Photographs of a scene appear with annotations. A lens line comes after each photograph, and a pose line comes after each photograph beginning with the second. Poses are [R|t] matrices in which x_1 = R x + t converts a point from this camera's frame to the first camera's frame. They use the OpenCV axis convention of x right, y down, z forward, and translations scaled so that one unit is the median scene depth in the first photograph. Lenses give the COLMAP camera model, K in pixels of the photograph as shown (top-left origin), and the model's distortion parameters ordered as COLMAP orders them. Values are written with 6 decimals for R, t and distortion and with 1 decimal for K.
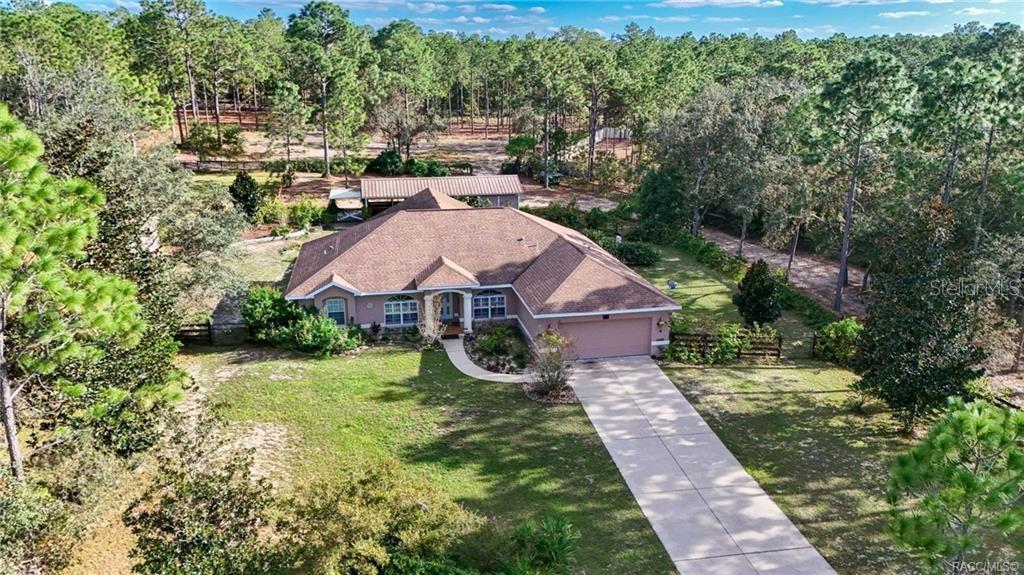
lens RADIAL K [[751.7, 0, 514.4], [0, 751.7, 286.7], [0, 0, 1]] dist [0.051907, -0.041517]
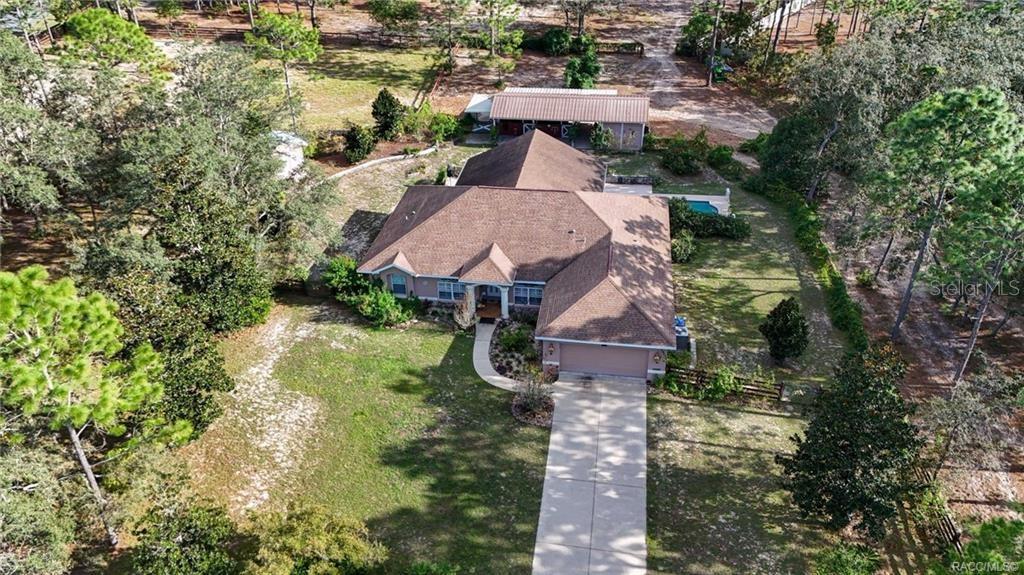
lens RADIAL K [[751.7, 0, 511.5], [0, 751.7, 287.1], [0, 0, 1]] dist [0.051907, -0.041517]
pose [[0.940392, 0.168546, -0.295390, 0.289761], [-0.076975, 0.951501, 0.297860, -0.337829], [0.331267, -0.257368, 0.907758, -0.019788]]
